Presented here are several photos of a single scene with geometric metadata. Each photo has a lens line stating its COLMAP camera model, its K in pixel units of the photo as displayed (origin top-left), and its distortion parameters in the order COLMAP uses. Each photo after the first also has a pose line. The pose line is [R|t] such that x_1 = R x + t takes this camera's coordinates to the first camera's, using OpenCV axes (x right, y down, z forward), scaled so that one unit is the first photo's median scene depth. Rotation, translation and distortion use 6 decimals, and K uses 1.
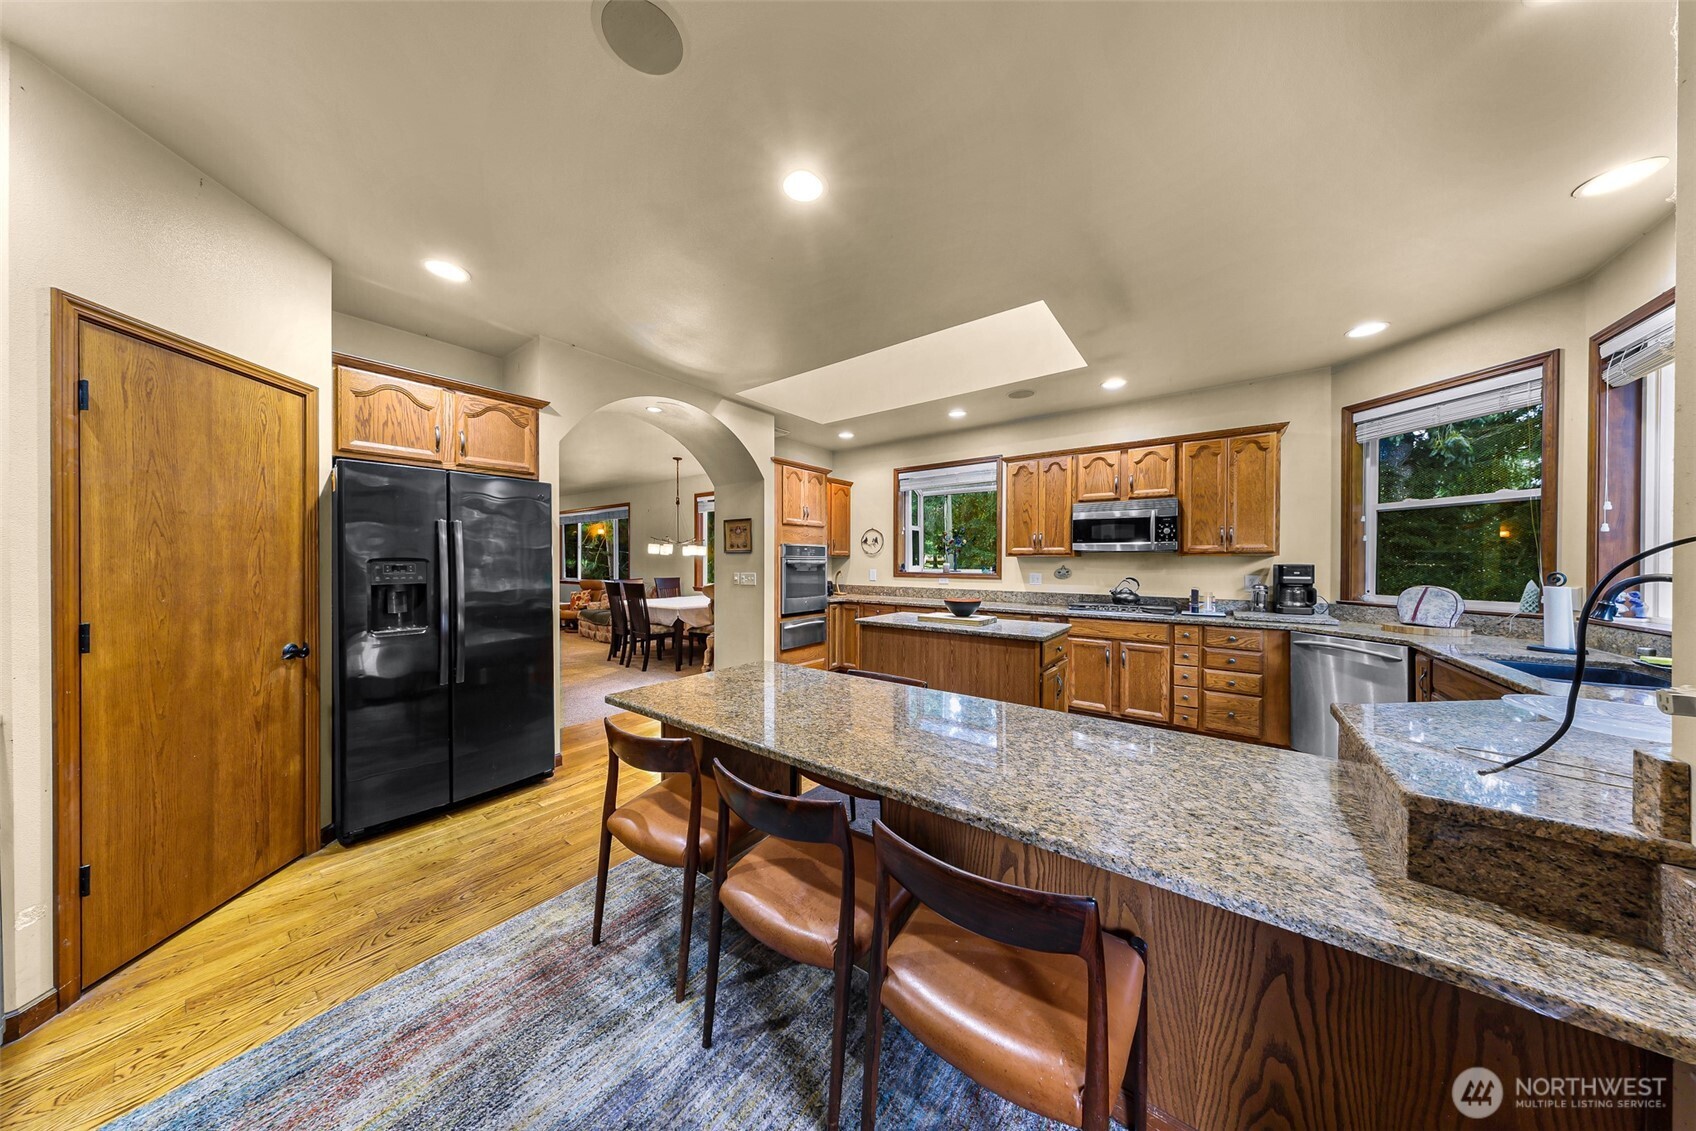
lens RADIAL K [[493.2, 0, 842.4], [0, 493.2, 564.4], [0, 0, 1]] dist [0.000291, -0.000006]
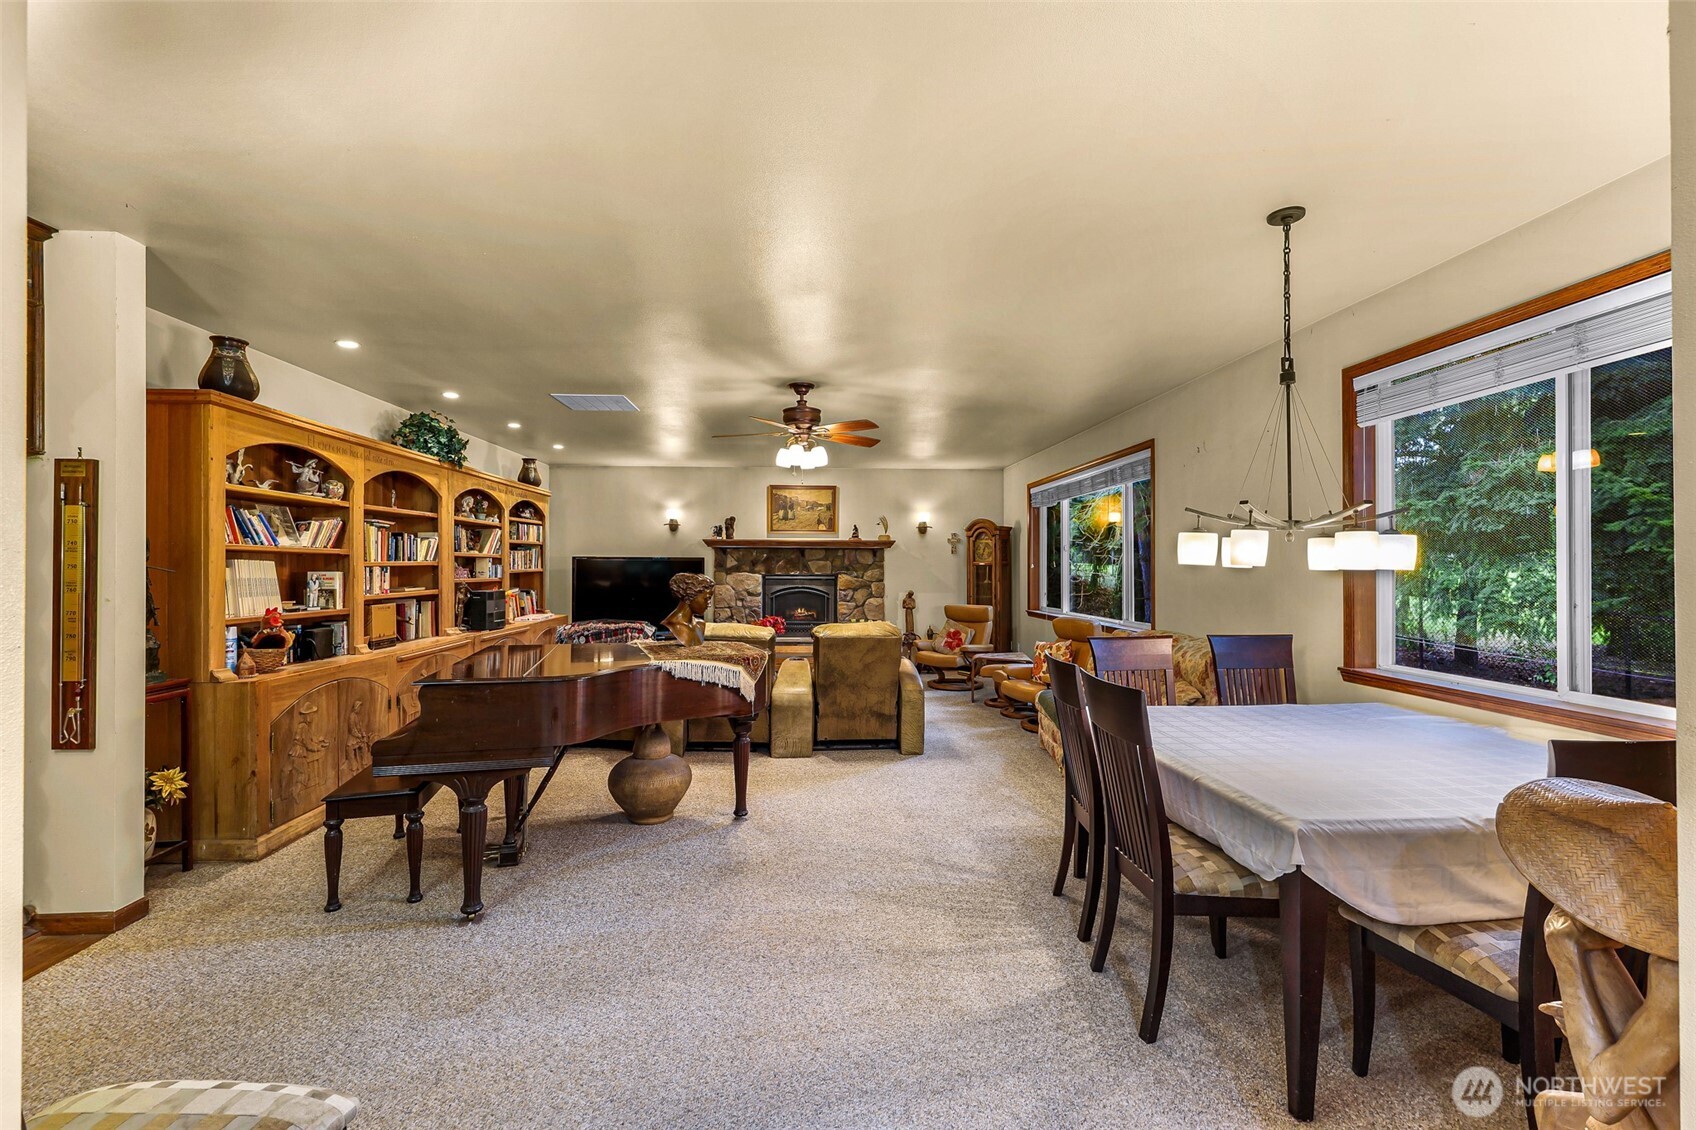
lens RADIAL K [[717.7, 0, 848.0], [0, 717.7, 565.0], [0, 0, 1]] dist [0.001543, -0.000093]
pose [[0.655088, -0.005909, -0.755529, -0.317329], [-0.001179, 0.999960, -0.008843, -0.028130], [0.755552, 0.006684, 0.655055, 0.911323]]
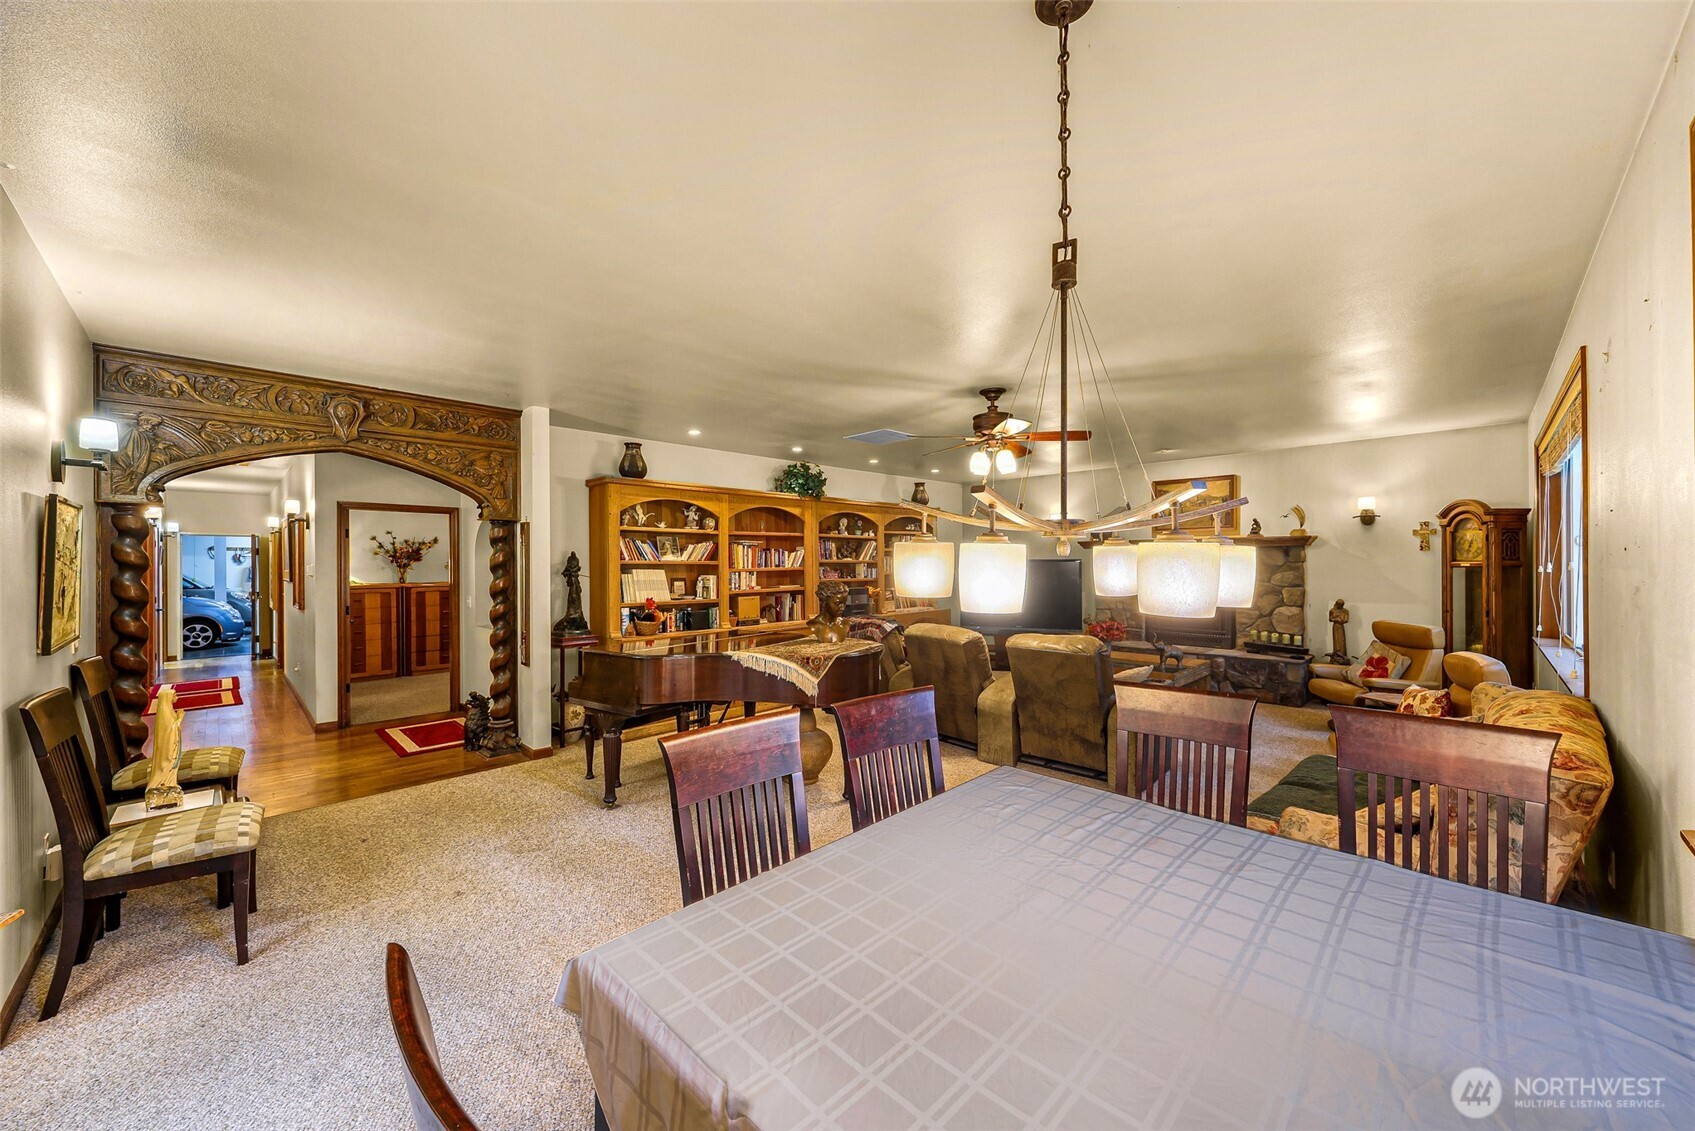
lens RADIAL K [[625.9, 0, 846.7], [0, 625.9, 560.0], [0, 0, 1]] dist [-0.000318, -0.000093]
pose [[-0.142143, -0.008605, -0.989809, -0.206087], [0.000084, 0.999962, -0.008705, -0.050609], [0.989846, -0.001321, -0.142137, 1.572596]]
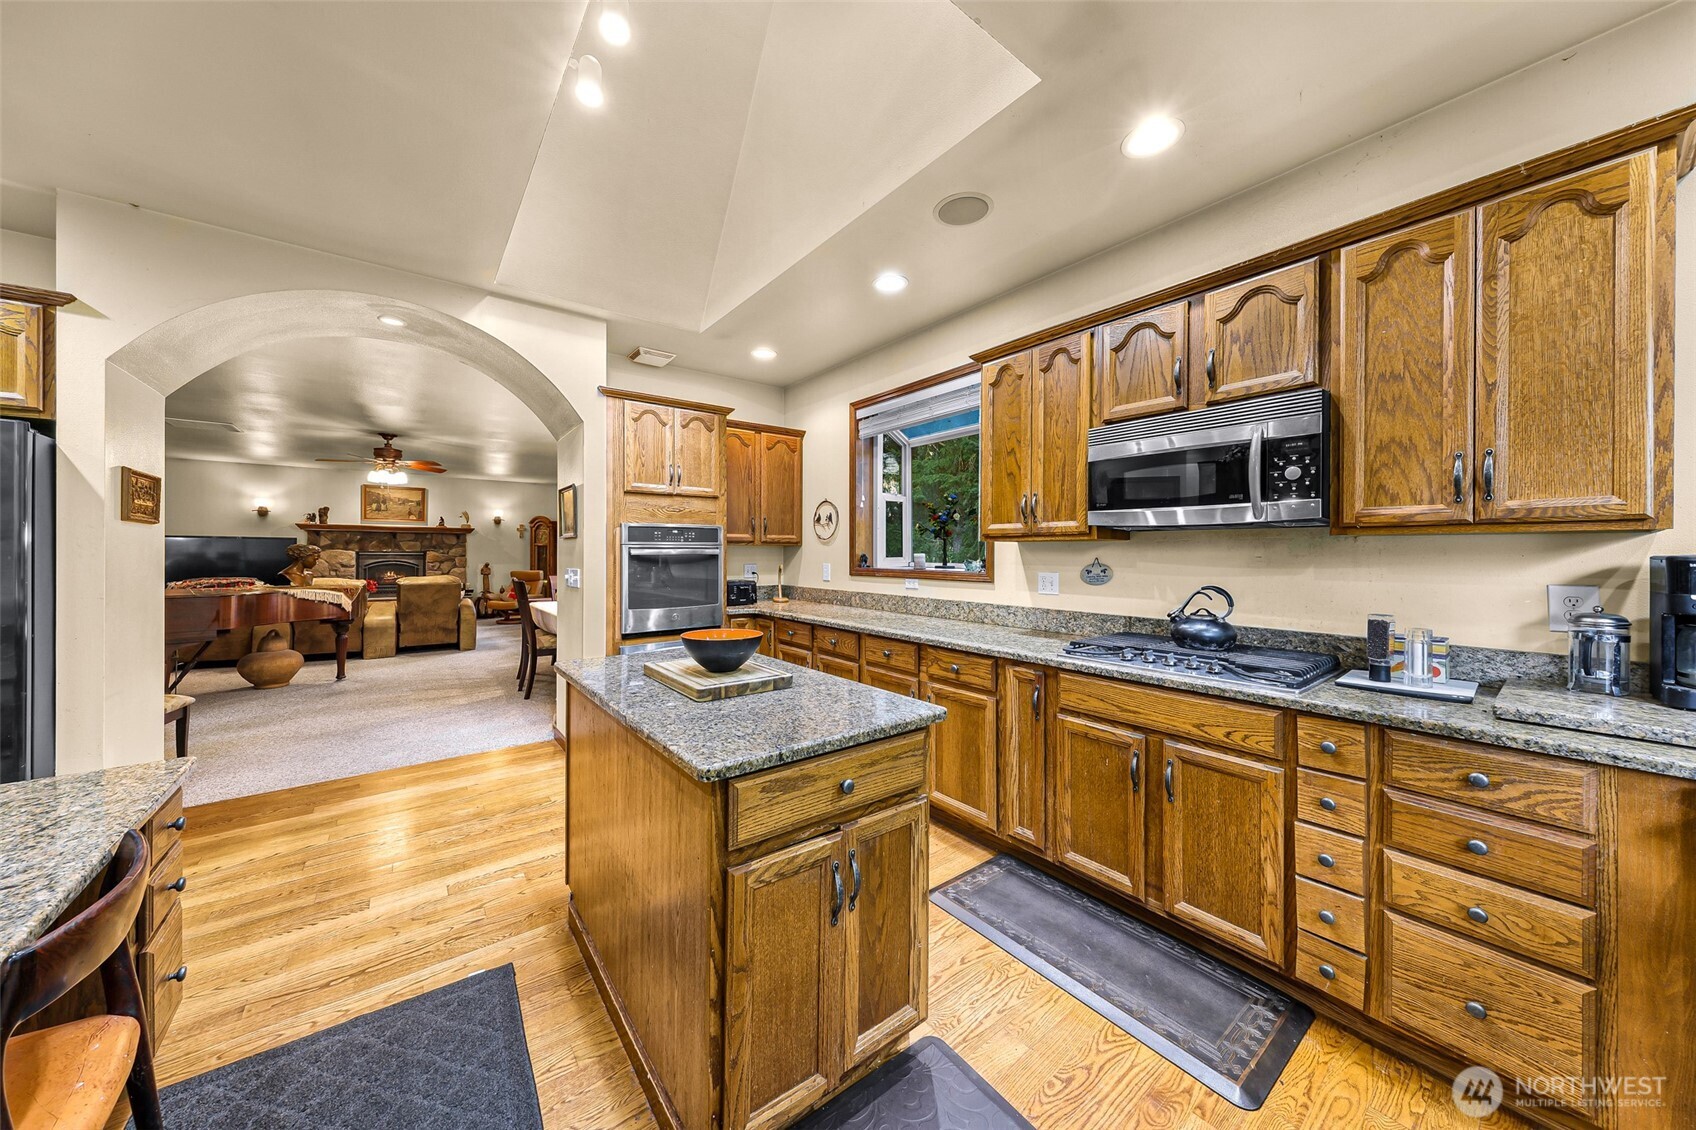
lens RADIAL K [[564.9, 0, 837.6], [0, 564.9, 551.4], [0, 0, 1]] dist [0.005417, 0.000079]
pose [[0.963782, -0.001742, -0.266684, 0.394351], [-0.000229, 0.999973, -0.007361, 0.000003], [0.266690, 0.007156, 0.963756, 0.424165]]
